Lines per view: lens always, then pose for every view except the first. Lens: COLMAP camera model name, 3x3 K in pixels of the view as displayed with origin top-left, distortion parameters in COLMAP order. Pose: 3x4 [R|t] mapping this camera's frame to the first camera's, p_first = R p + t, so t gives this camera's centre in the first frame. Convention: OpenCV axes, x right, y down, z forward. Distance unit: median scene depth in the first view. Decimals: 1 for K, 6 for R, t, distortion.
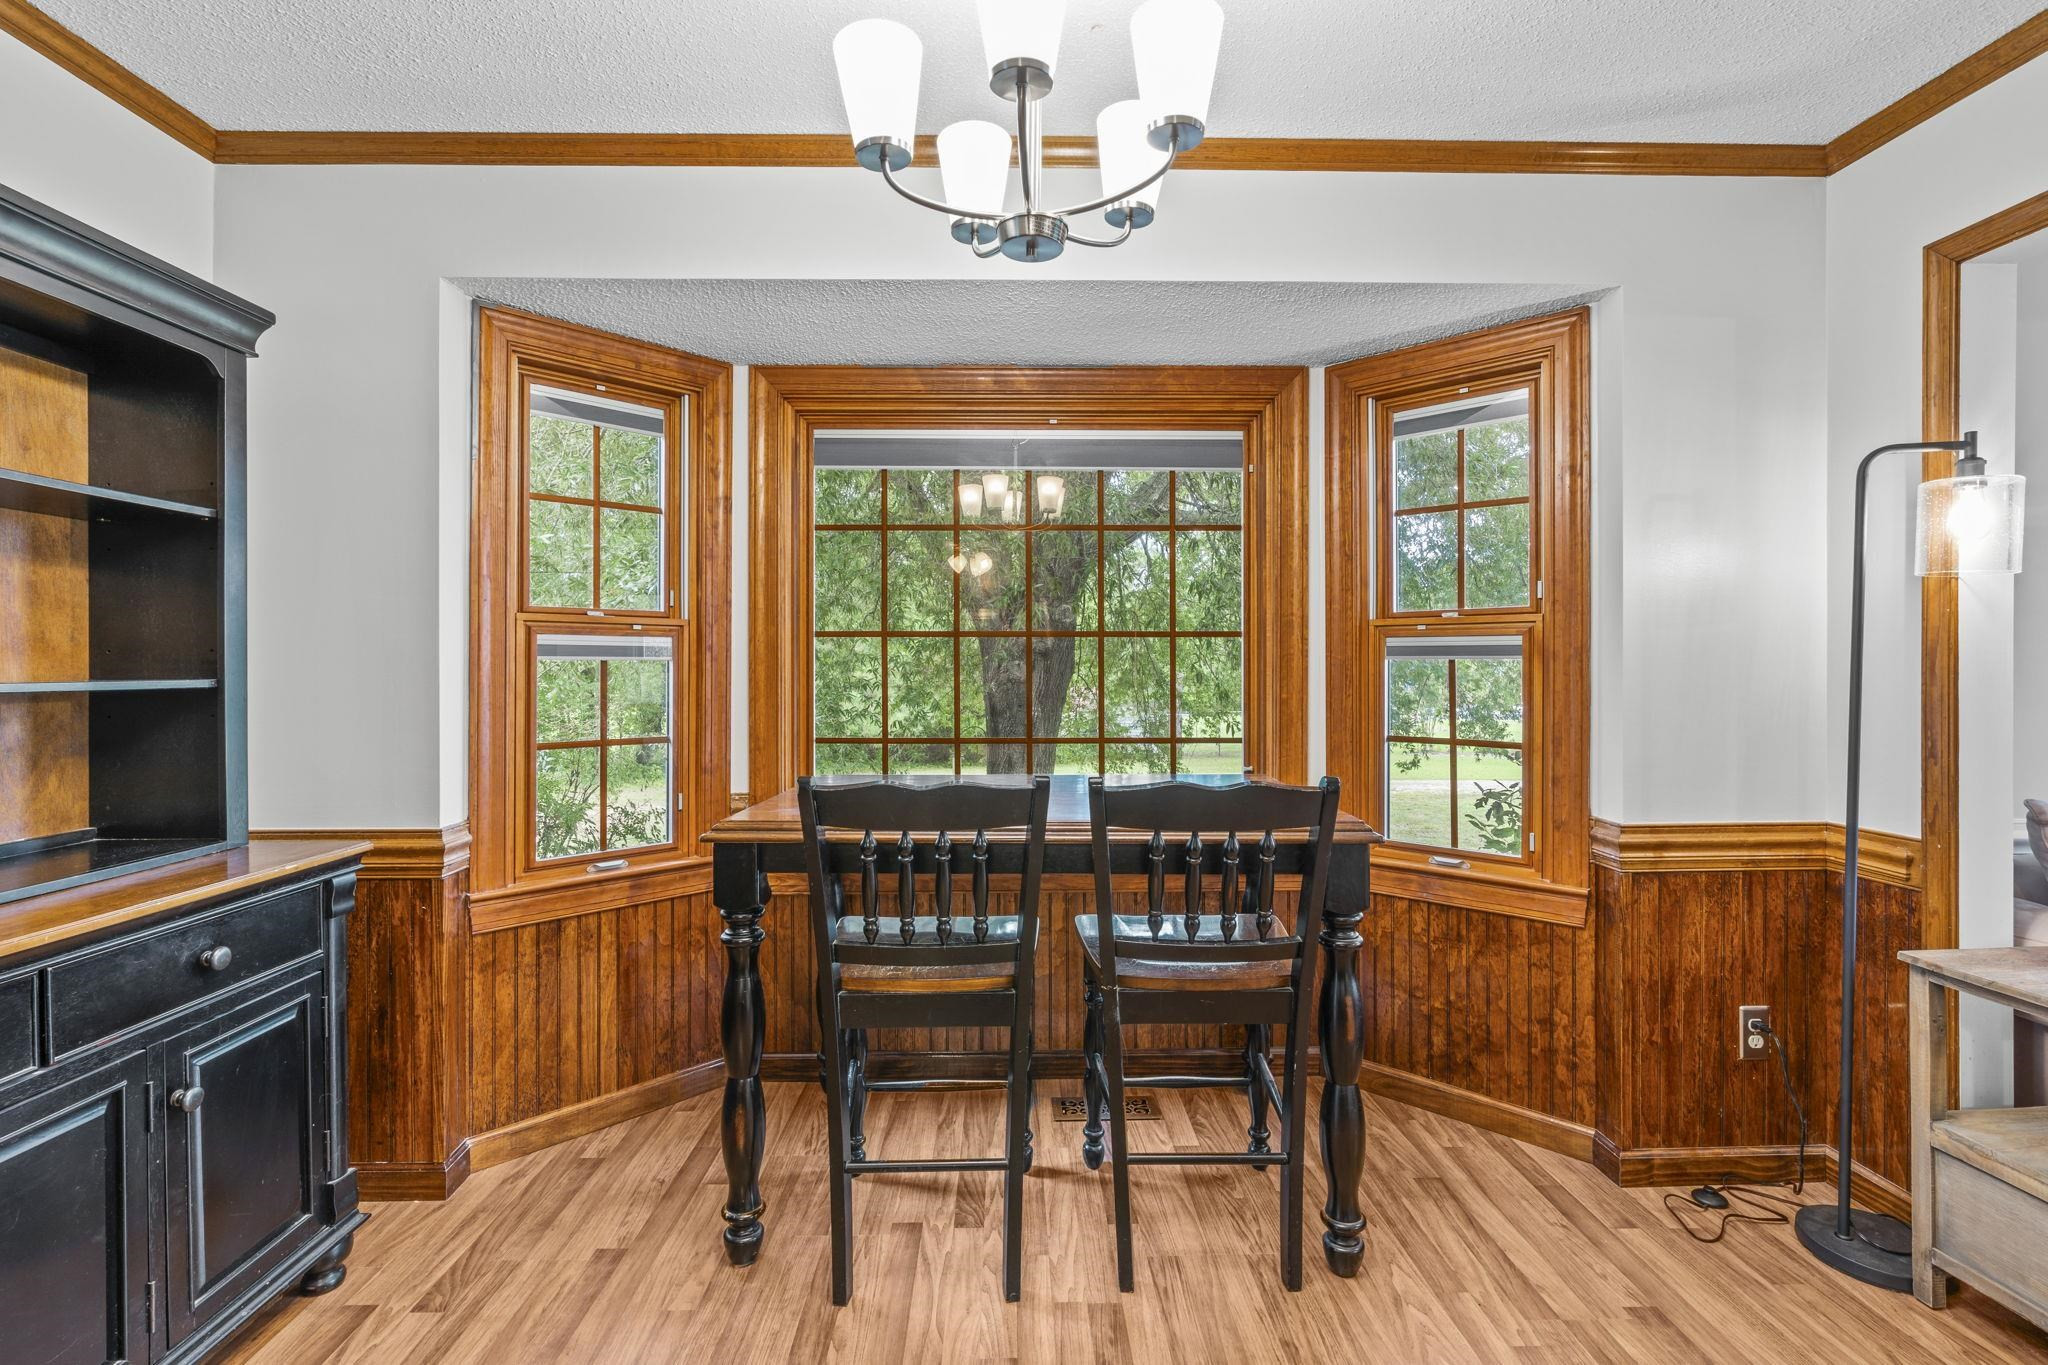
lens RADIAL K [[936.2, 0, 1043.7], [0, 936.2, 671.3], [0, 0, 1]] dist [-0.002916, -0.000777]
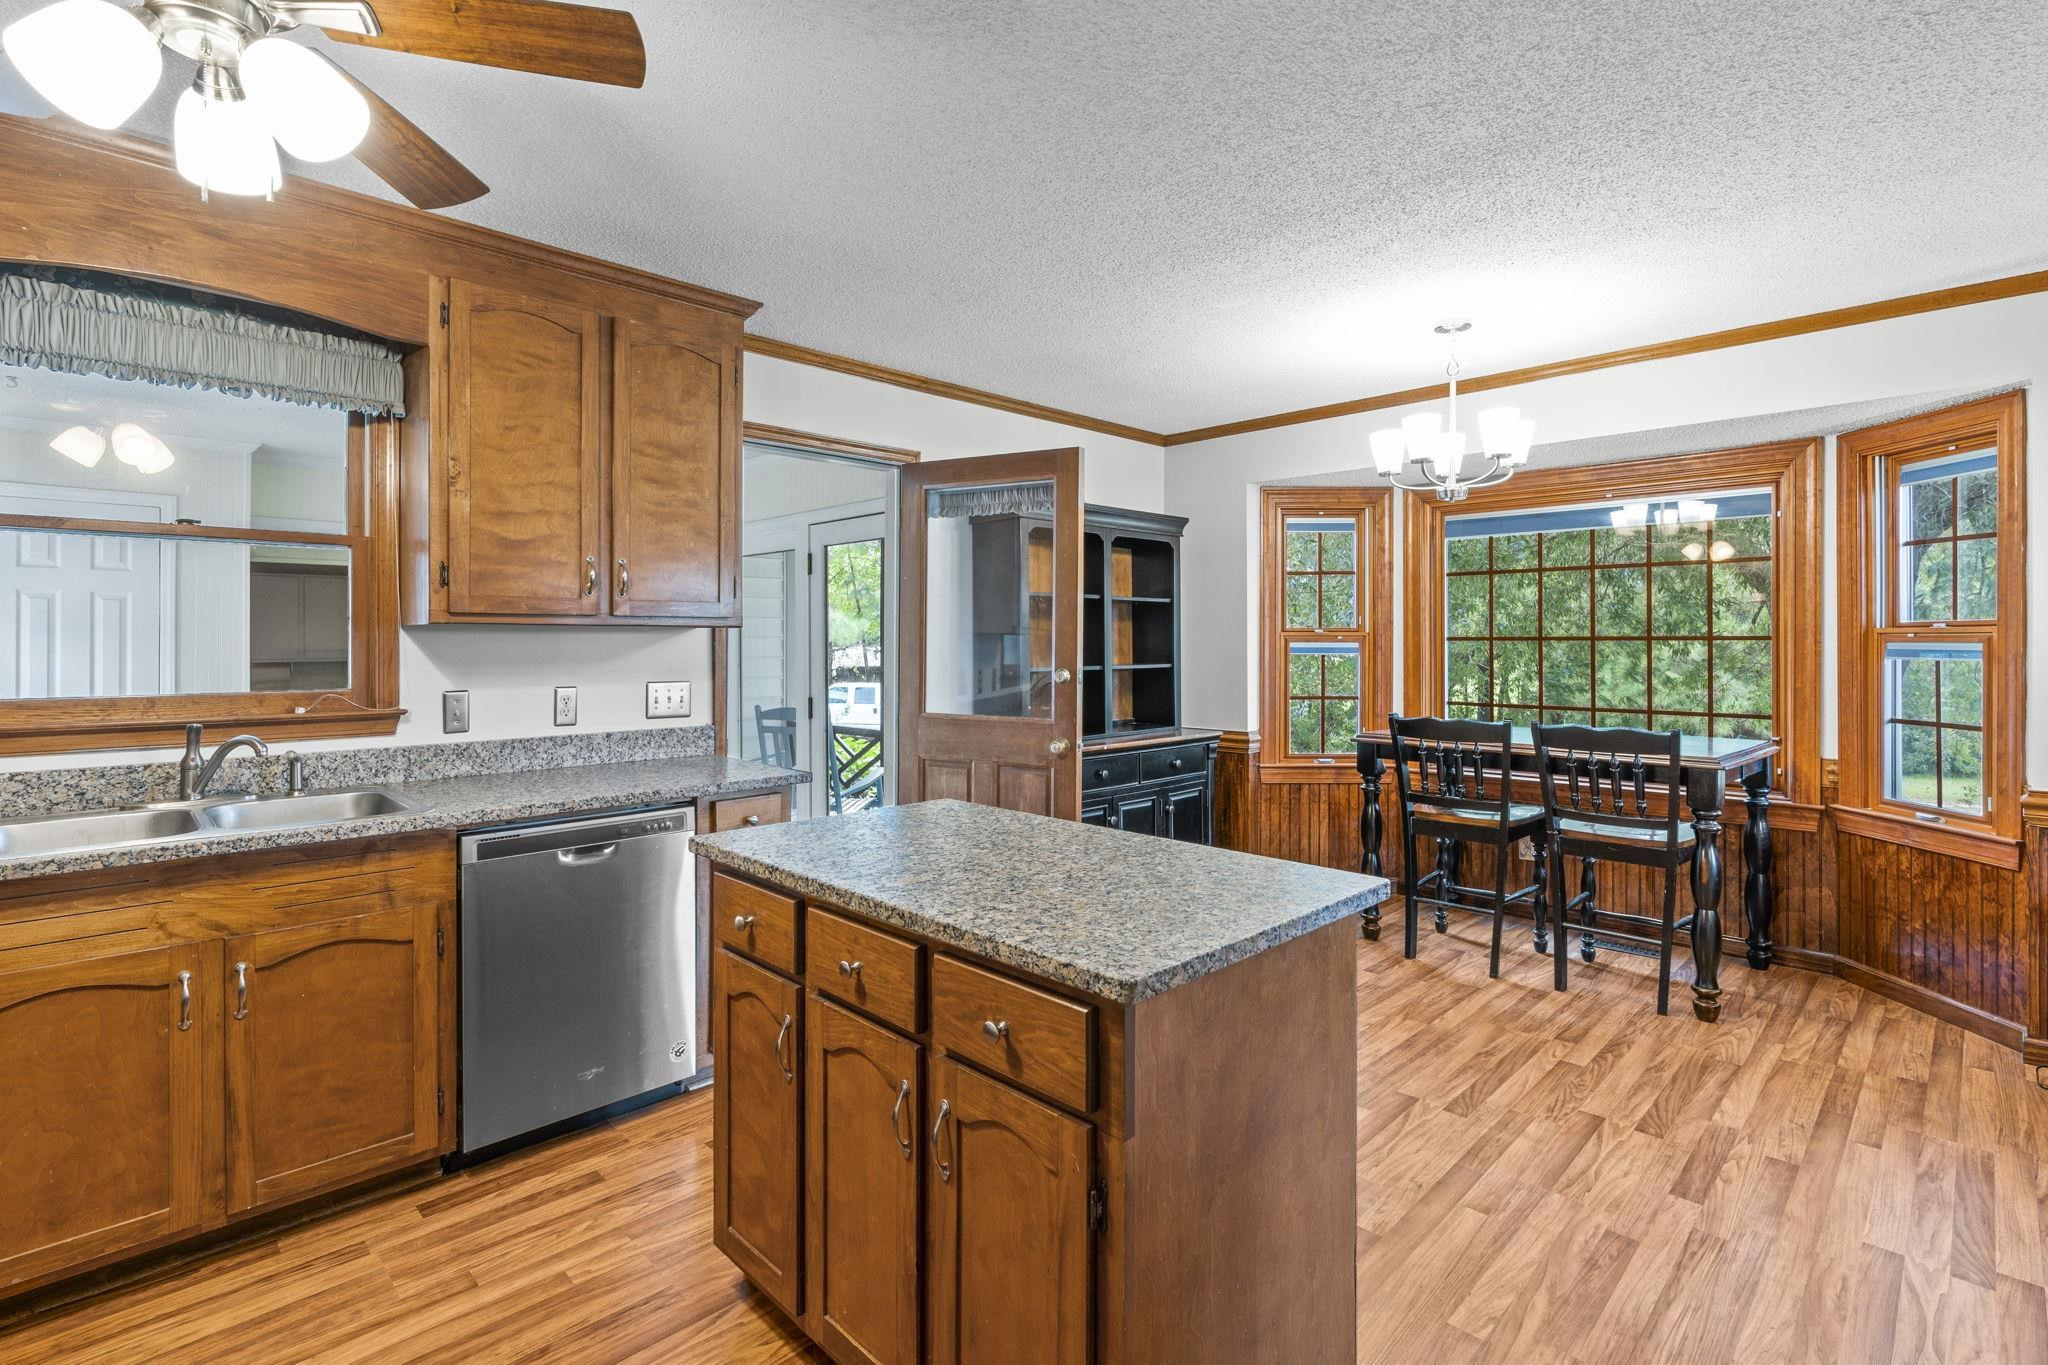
lens RADIAL K [[936.2, 0, 964.9], [0, 936.2, 639.8], [0, 0, 1]] dist [-0.002916, -0.000777]
pose [[0.640456, -0.003740, -0.767986, 0.602358], [-0.000399, 0.999986, -0.005203, -0.036142], [0.767995, 0.003638, 0.640446, -0.896698]]
